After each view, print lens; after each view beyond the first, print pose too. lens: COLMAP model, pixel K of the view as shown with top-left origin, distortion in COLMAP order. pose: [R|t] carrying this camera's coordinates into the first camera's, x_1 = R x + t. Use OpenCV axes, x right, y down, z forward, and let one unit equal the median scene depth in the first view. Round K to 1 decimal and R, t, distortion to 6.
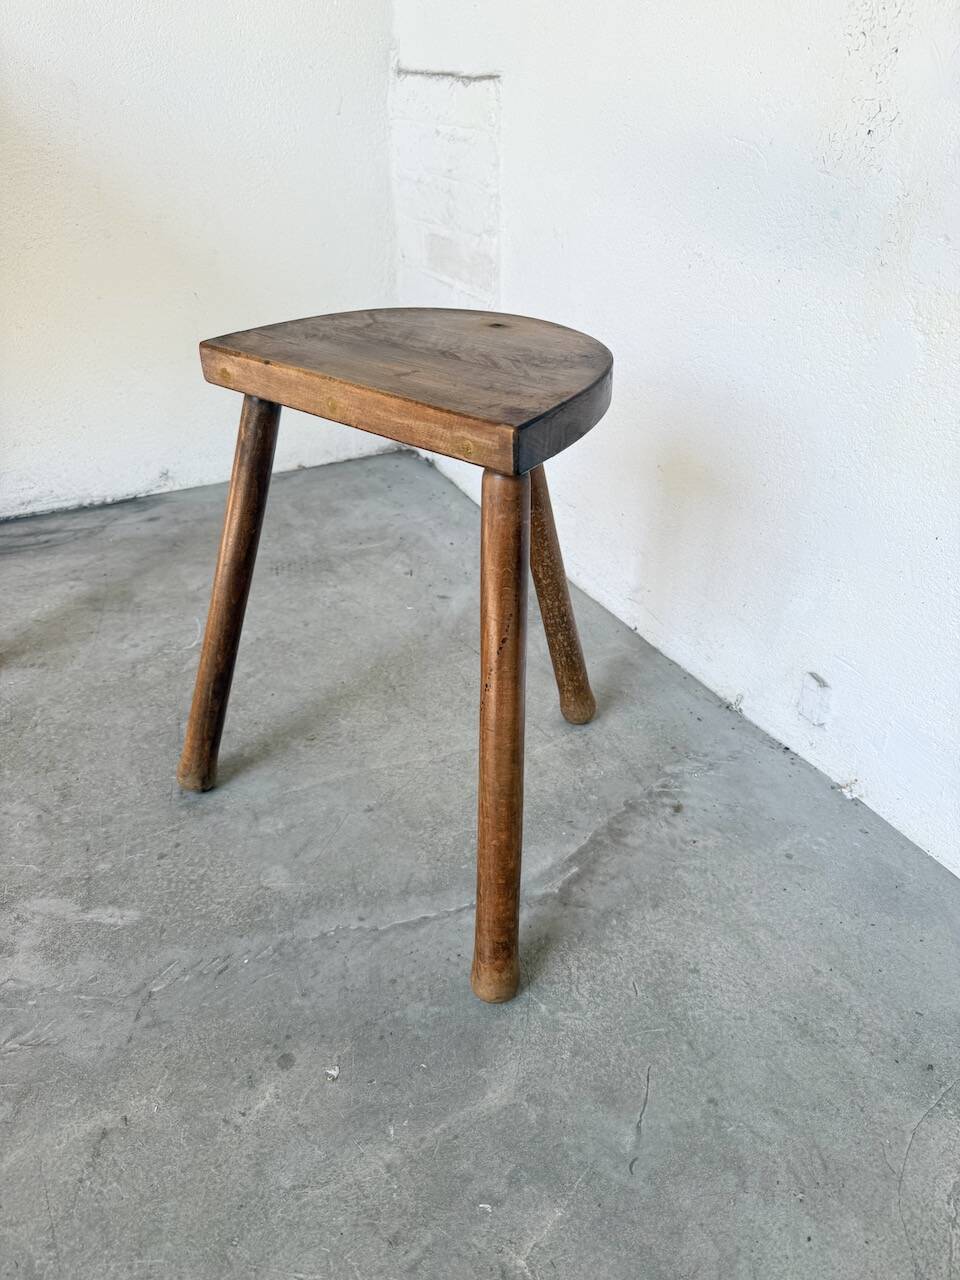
lens RADIAL K [[920.3, 0, 488.4], [0, 920.3, 632.2], [0, 0, 1]] dist [0.003856, -0.019165]
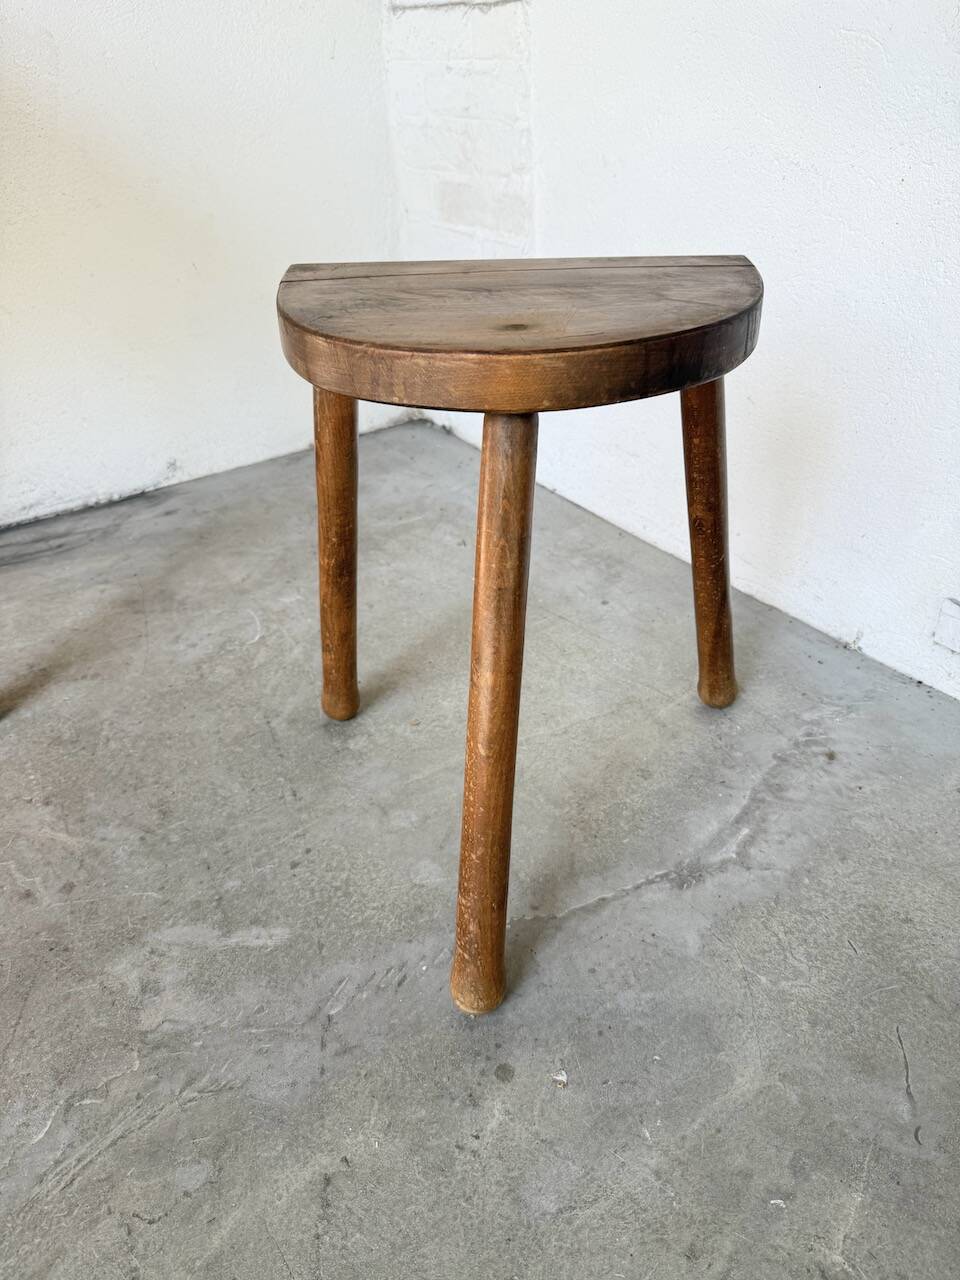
lens RADIAL K [[920.3, 0, 485.7], [0, 920.3, 637.8], [0, 0, 1]] dist [0.003856, -0.019165]
pose [[0.993274, -0.096527, 0.063943, -0.210227], [0.095135, 0.995163, 0.024481, 0.016976], [-0.065996, -0.018233, 0.997653, 0.092991]]
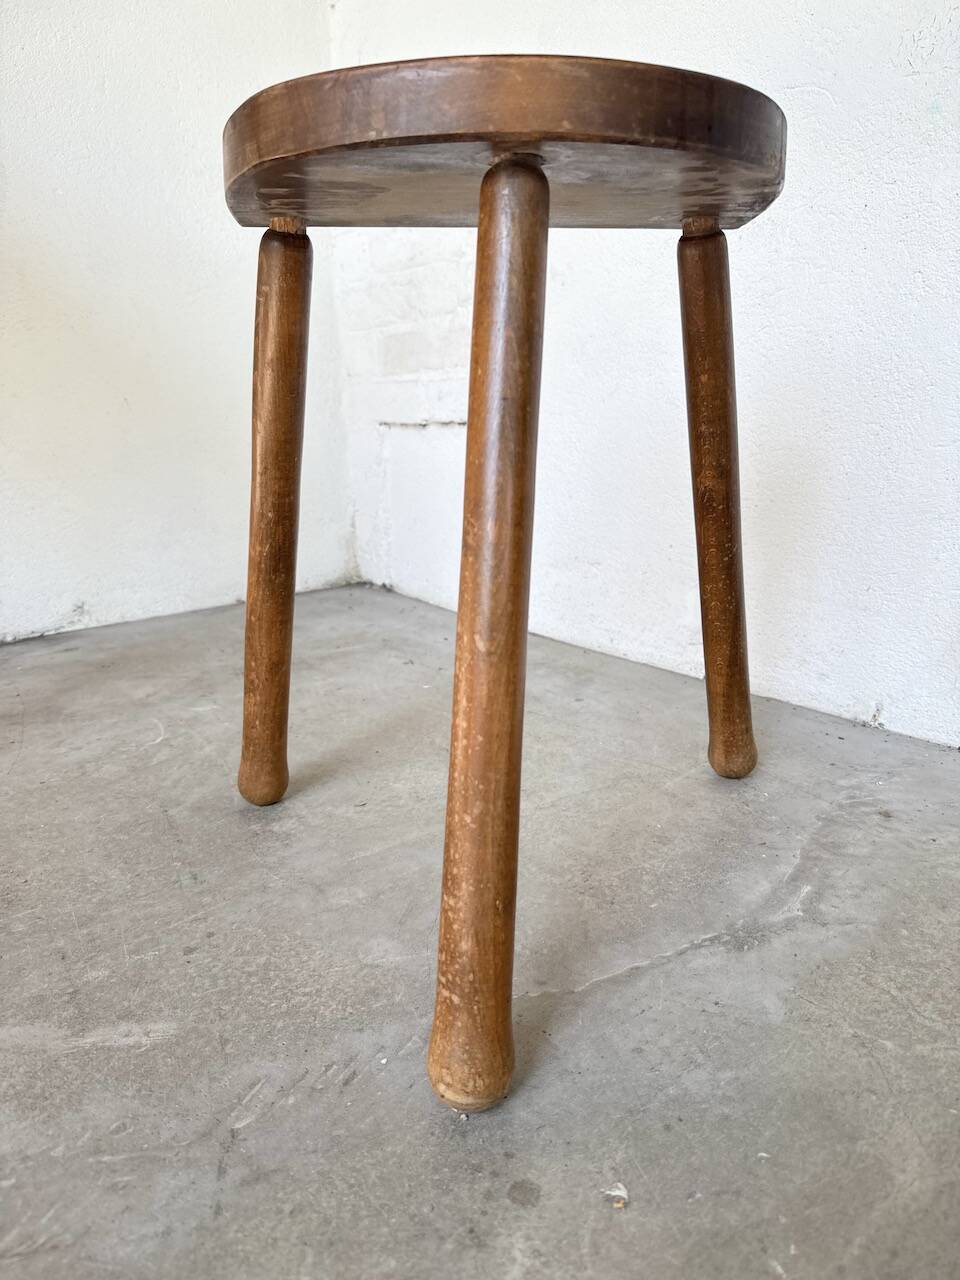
lens RADIAL K [[920.3, 0, 485.9], [0, 920.3, 634.6], [0, 0, 1]] dist [0.003856, -0.019165]
pose [[0.981510, -0.072706, 0.177064, -0.259520], [0.123035, 0.948278, -0.292628, 0.255286], [-0.146630, 0.309003, 0.939690, 0.321684]]
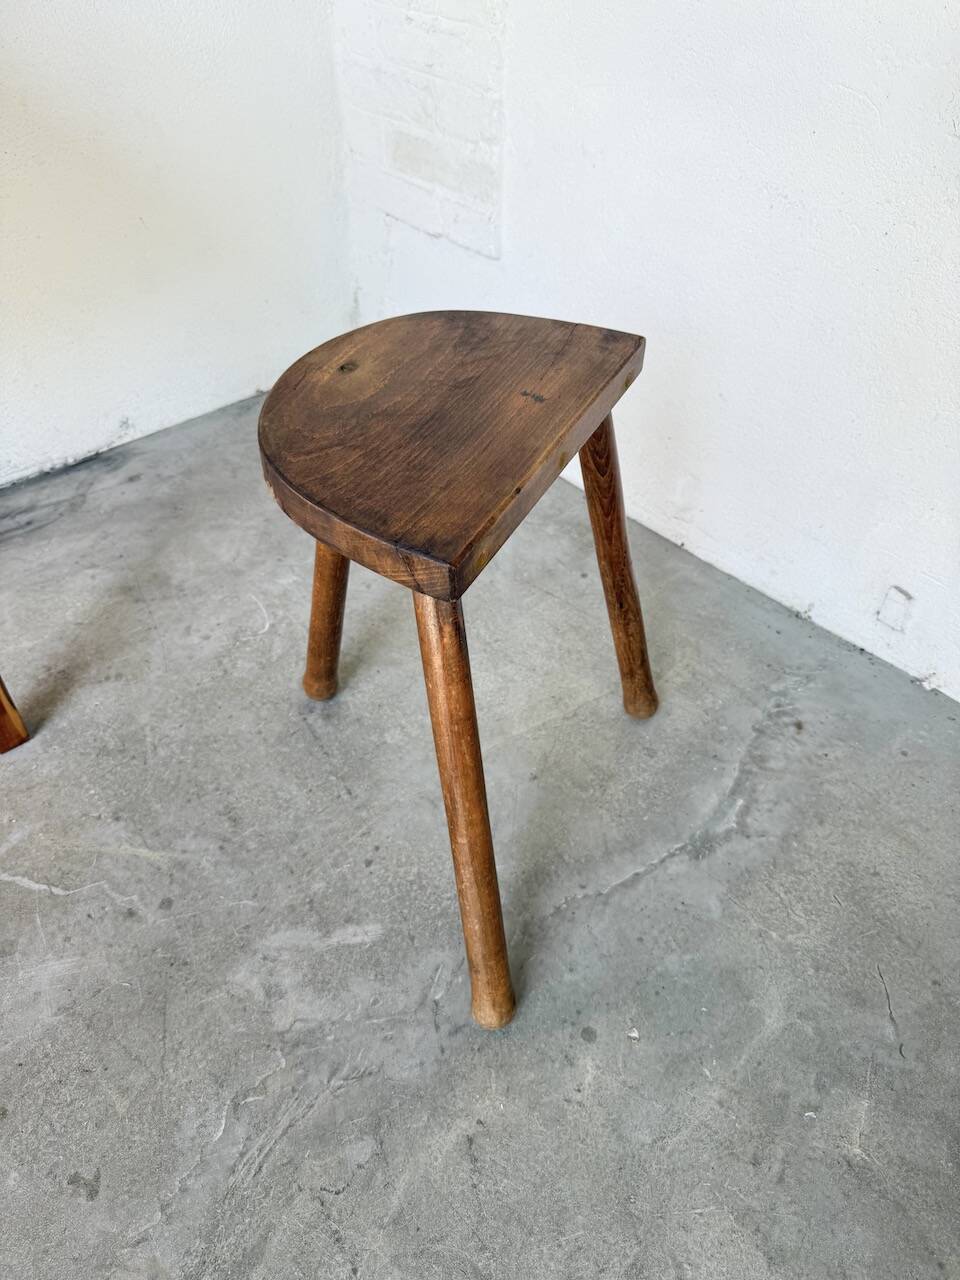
lens RADIAL K [[920.3, 0, 479.4], [0, 920.3, 628.3], [0, 0, 1]] dist [0.003856, -0.019165]
pose [[0.968870, -0.156488, 0.191842, -0.402165], [0.117604, 0.972797, 0.199586, -0.211267], [-0.217856, -0.170812, 0.960917, 0.027759]]
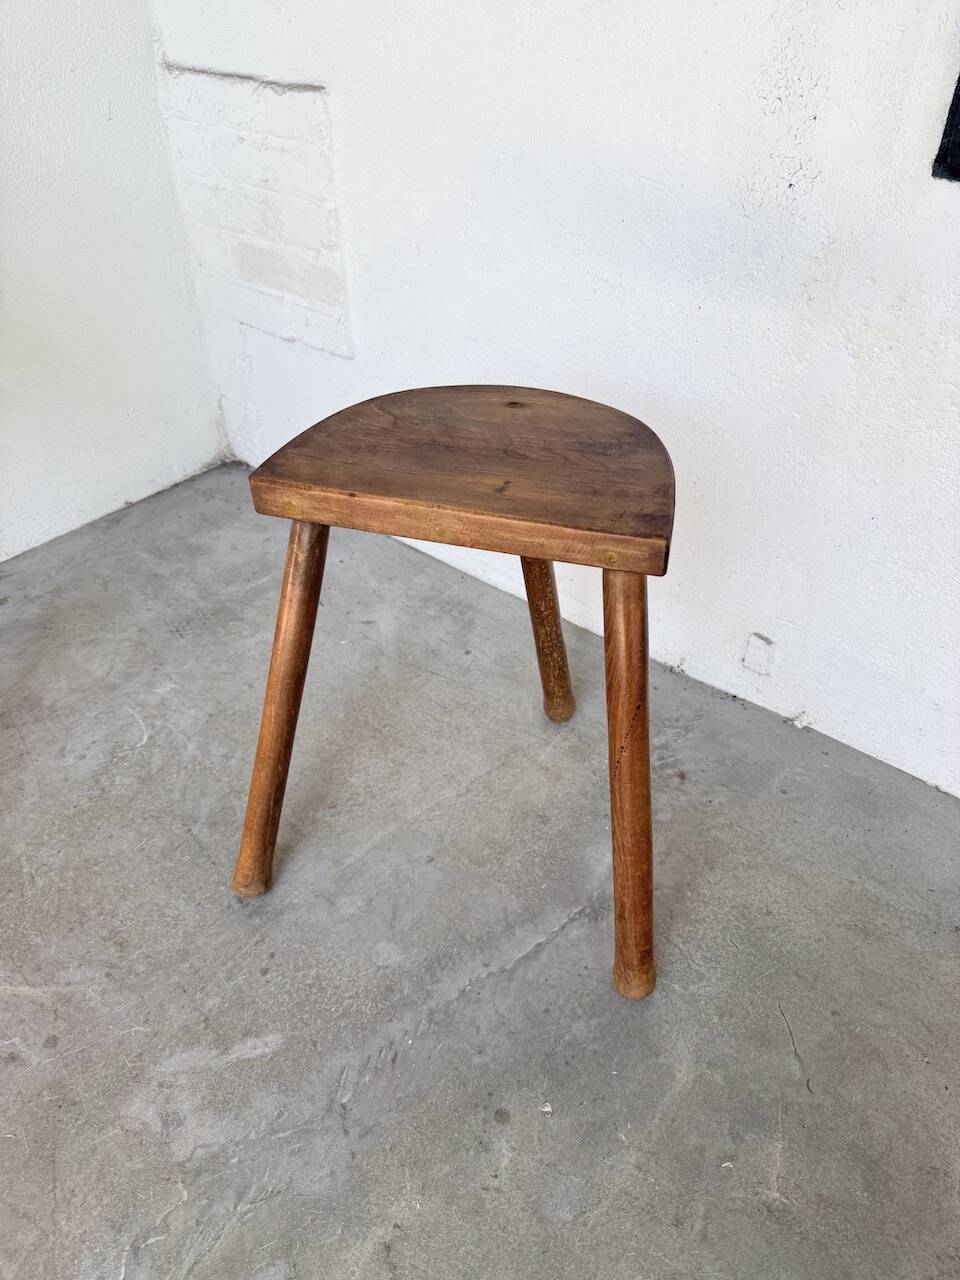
lens RADIAL K [[920.3, 0, 484.2], [0, 920.3, 639.7], [0, 0, 1]] dist [0.003856, -0.019165]
pose [[0.924624, -0.237102, 0.298081, -0.357241], [0.204207, 0.969221, 0.137511, -0.200510], [-0.321511, -0.066276, 0.944584, 0.002582]]
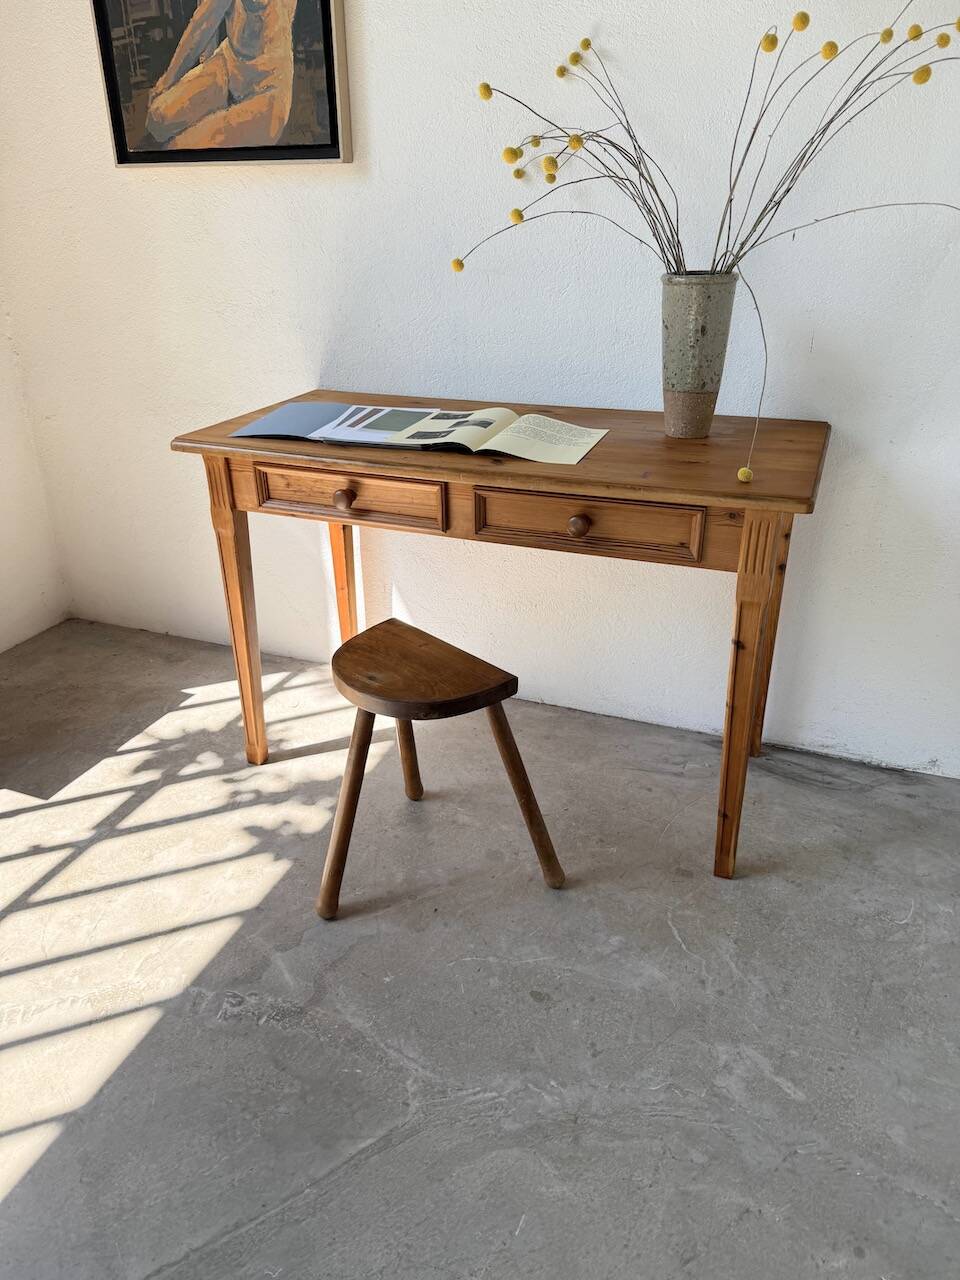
lens RADIAL K [[920.3, 0, 473.6], [0, 920.3, 631.1], [0, 0, 1]] dist [0.003856, -0.019165]
pose [[0.660333, 0.307806, -0.684994, 0.076148], [-0.385848, 0.921598, 0.042168, -0.269867], [0.644268, 0.236459, 0.727328, -0.679751]]
